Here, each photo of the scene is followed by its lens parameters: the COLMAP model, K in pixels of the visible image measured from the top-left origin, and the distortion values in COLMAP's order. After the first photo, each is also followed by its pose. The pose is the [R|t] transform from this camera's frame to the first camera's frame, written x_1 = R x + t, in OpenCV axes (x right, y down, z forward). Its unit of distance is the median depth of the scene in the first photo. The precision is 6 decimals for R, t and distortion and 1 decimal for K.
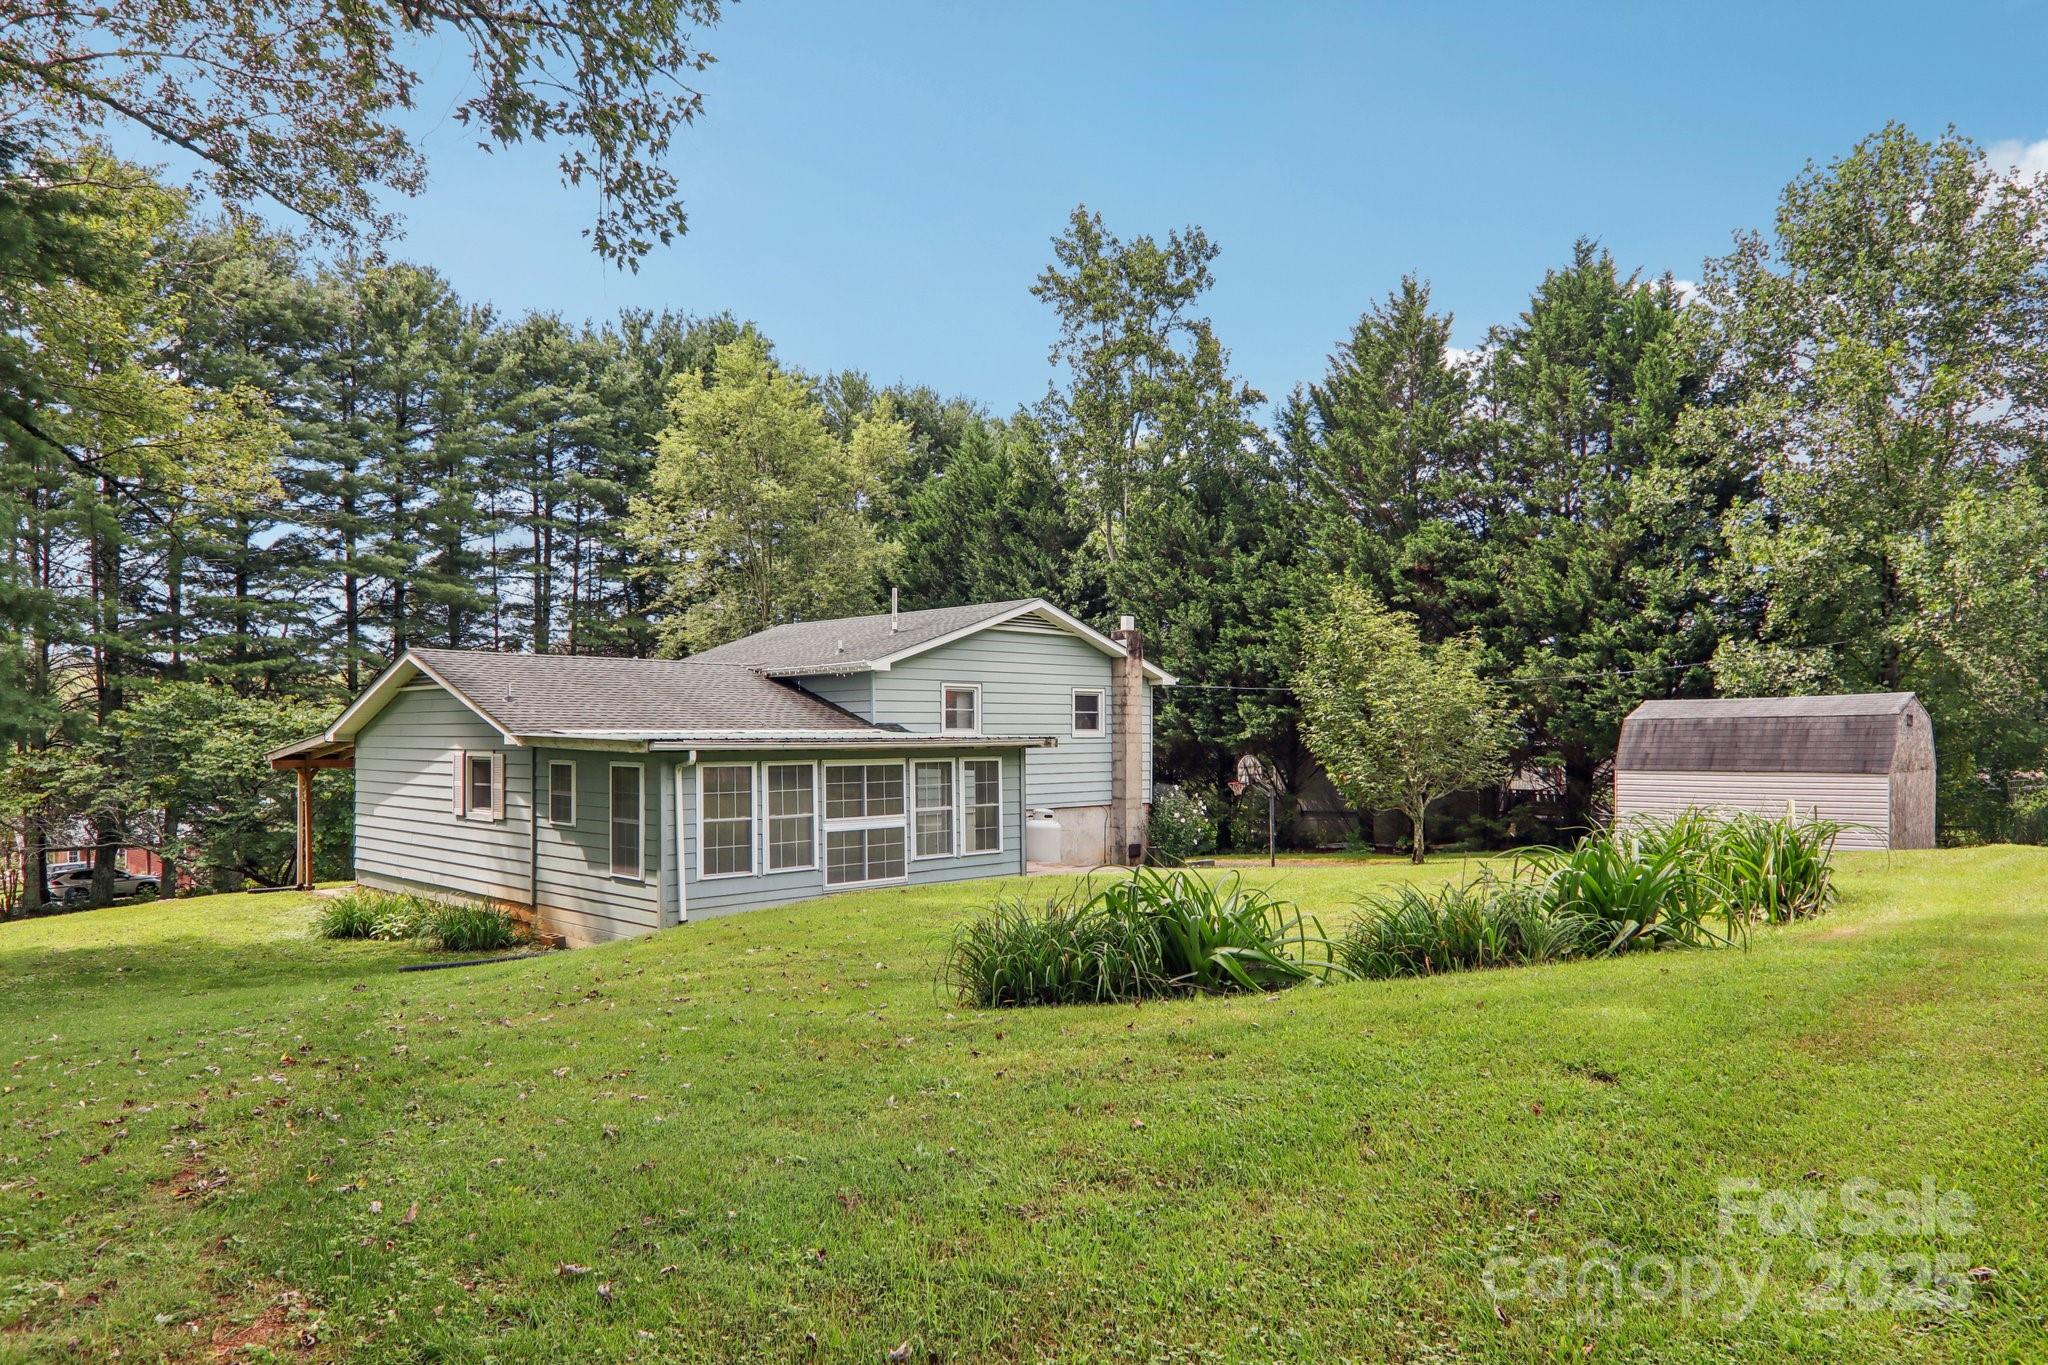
lens RADIAL K [[1298.2, 0, 1030.7], [0, 1298.2, 708.6], [0, 0, 1]] dist [0.000119, -0.001498]
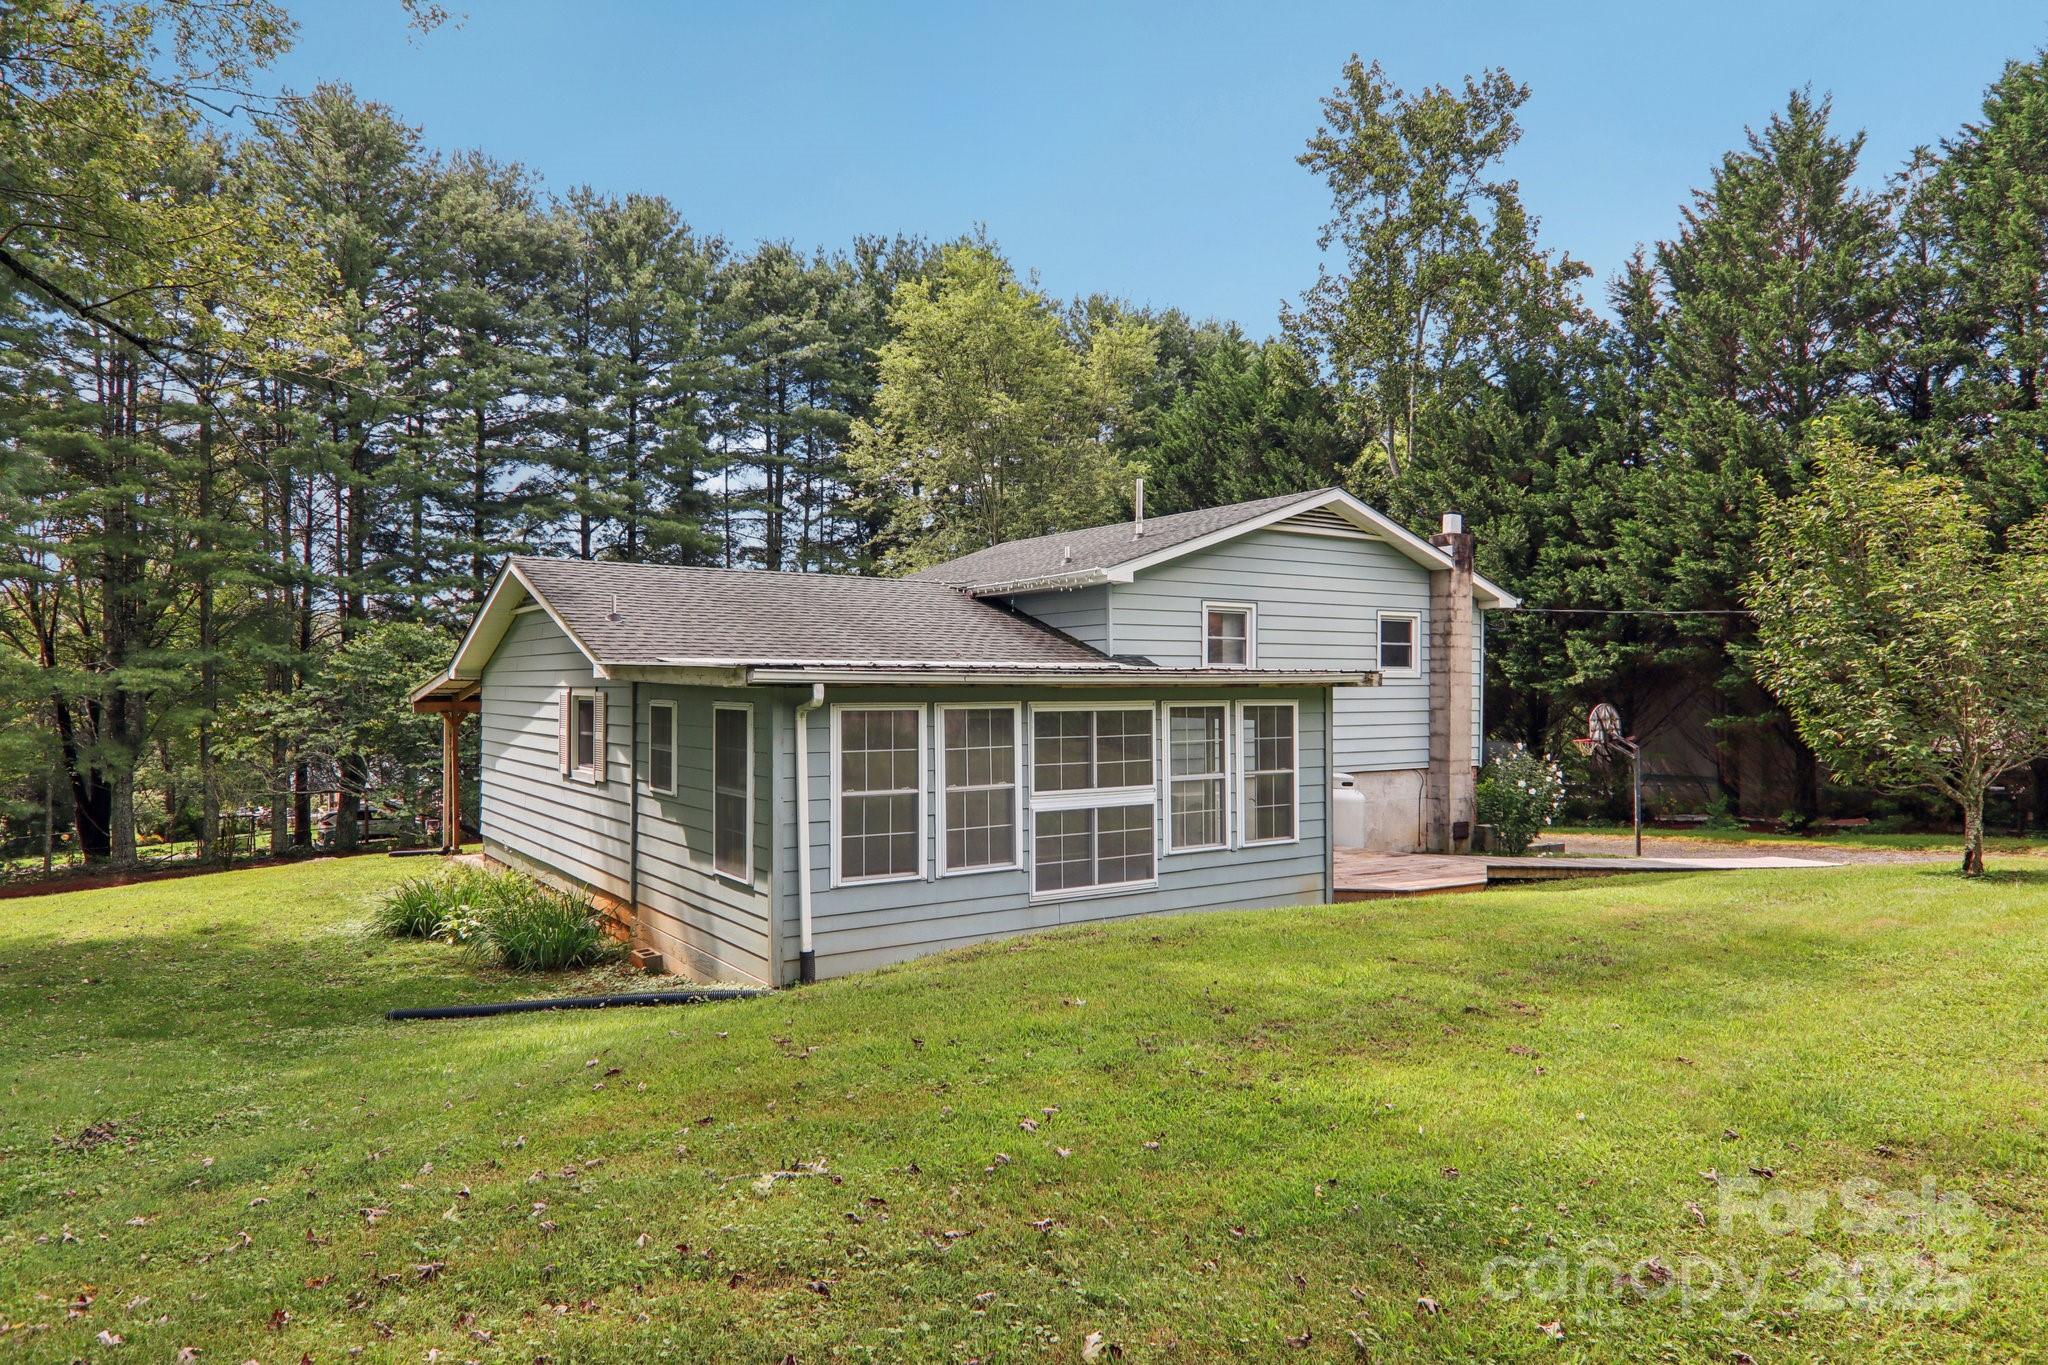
lens RADIAL K [[1293.0, 0, 1055.1], [0, 1293.0, 683.1], [0, 0, 1]] dist [0.001967, 0.000379]
pose [[0.985797, 0.003366, -0.167906, -0.024629], [-0.000400, 0.999843, 0.017699, 0.012091], [0.167939, -0.017380, 0.985644, 0.233387]]
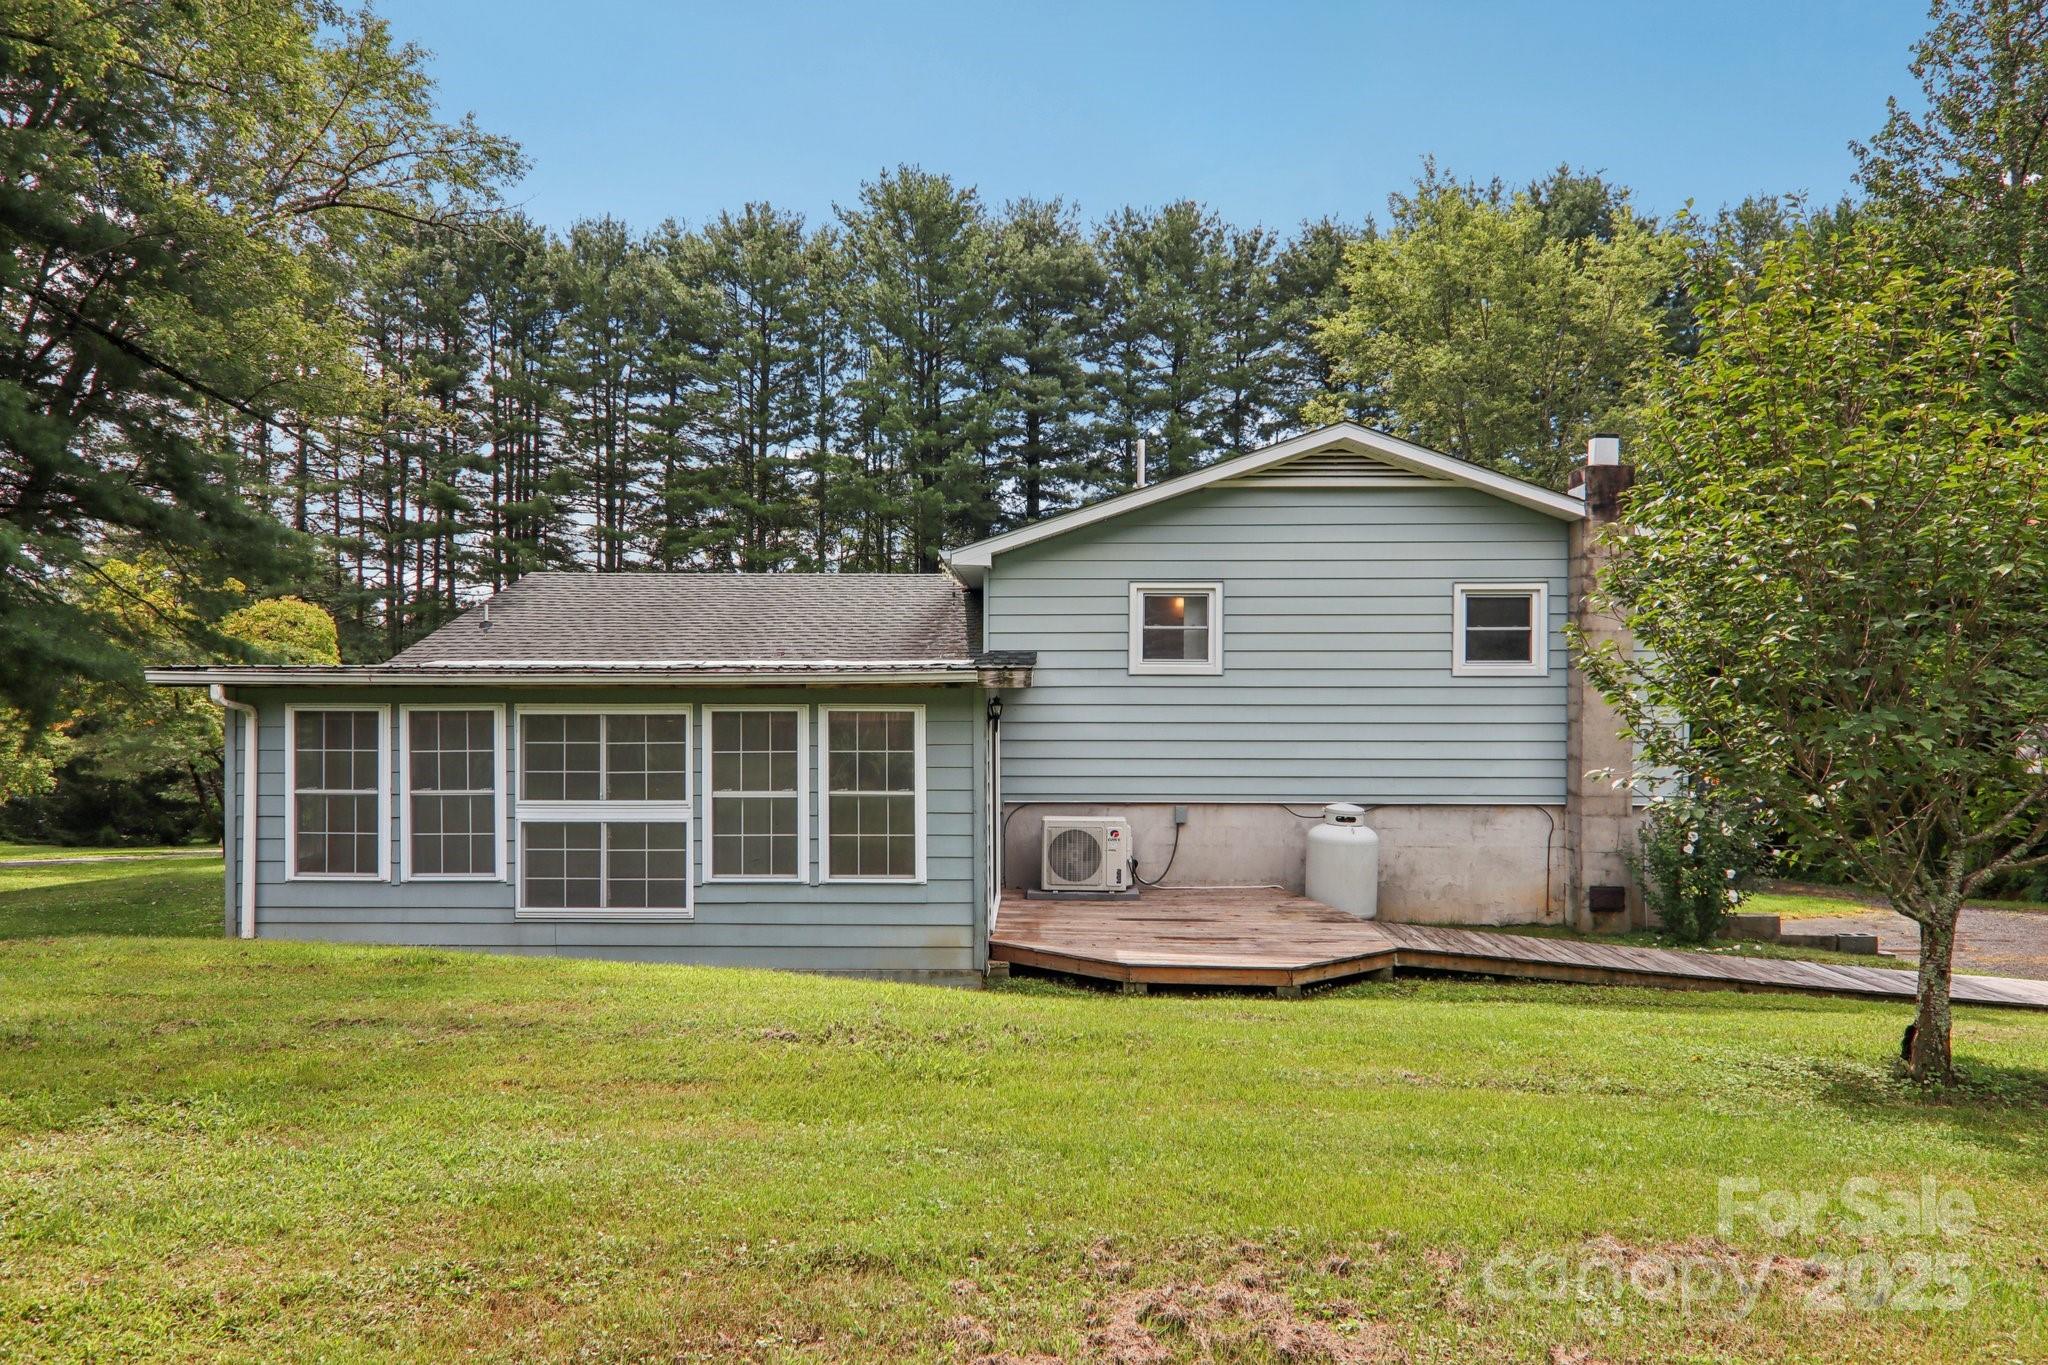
lens RADIAL K [[1298.2, 0, 1030.7], [0, 1298.2, 708.6], [0, 0, 1]] dist [0.000119, -0.001498]
pose [[0.692607, 0.015855, -0.721141, 0.289263], [0.010490, 0.999431, 0.032049, 0.016180], [0.721239, -0.029762, 0.692047, 0.486714]]
